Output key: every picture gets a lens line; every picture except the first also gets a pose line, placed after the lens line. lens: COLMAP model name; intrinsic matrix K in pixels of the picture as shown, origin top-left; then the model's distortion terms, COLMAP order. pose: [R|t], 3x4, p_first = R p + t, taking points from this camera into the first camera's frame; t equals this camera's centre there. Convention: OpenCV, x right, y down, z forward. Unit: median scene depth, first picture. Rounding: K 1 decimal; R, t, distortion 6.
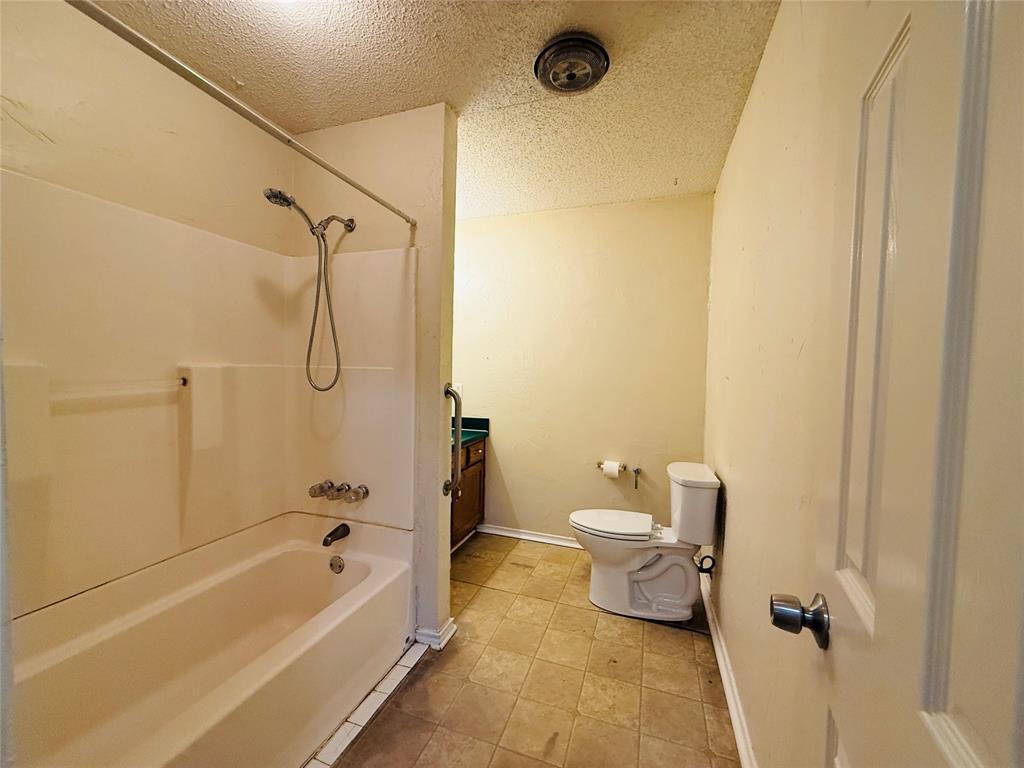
lens RADIAL K [[407.2, 0, 511.5], [0, 407.2, 383.9], [0, 0, 1]] dist [0.001740, -0.000206]
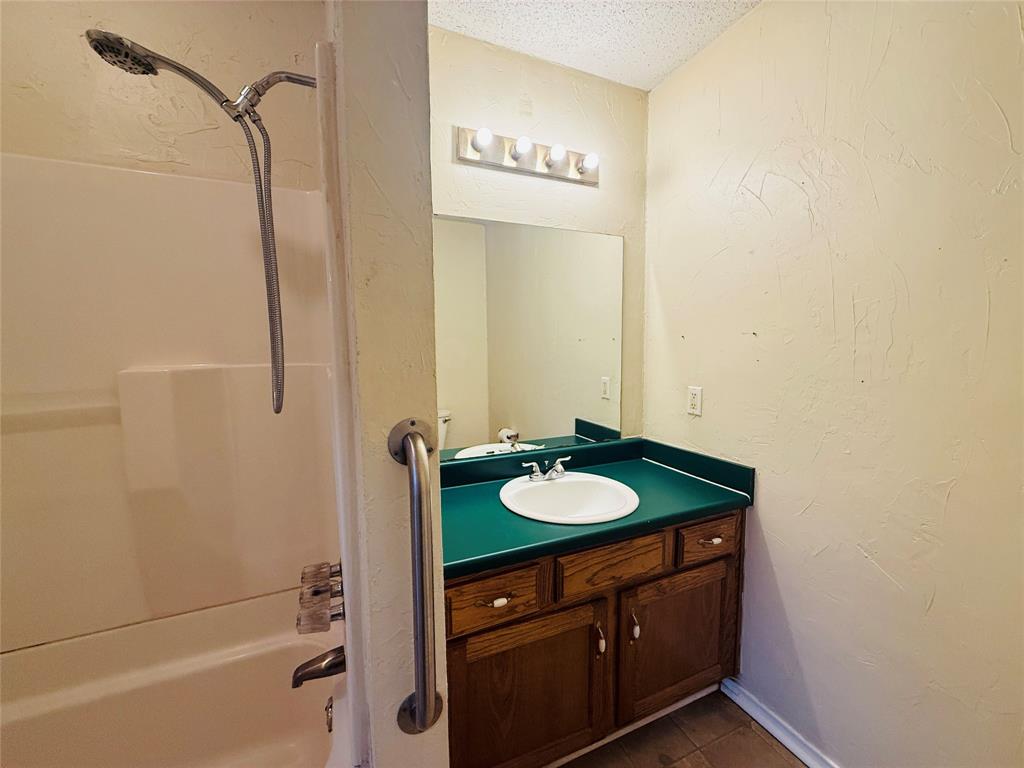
lens RADIAL K [[407.2, 0, 514.9], [0, 407.2, 387.6], [0, 0, 1]] dist [0.001740, -0.000206]
pose [[0.682150, 0.039257, -0.730158, 0.099761], [-0.004806, 0.998777, 0.049210, -0.029074], [0.731196, -0.030060, 0.681504, 0.548333]]
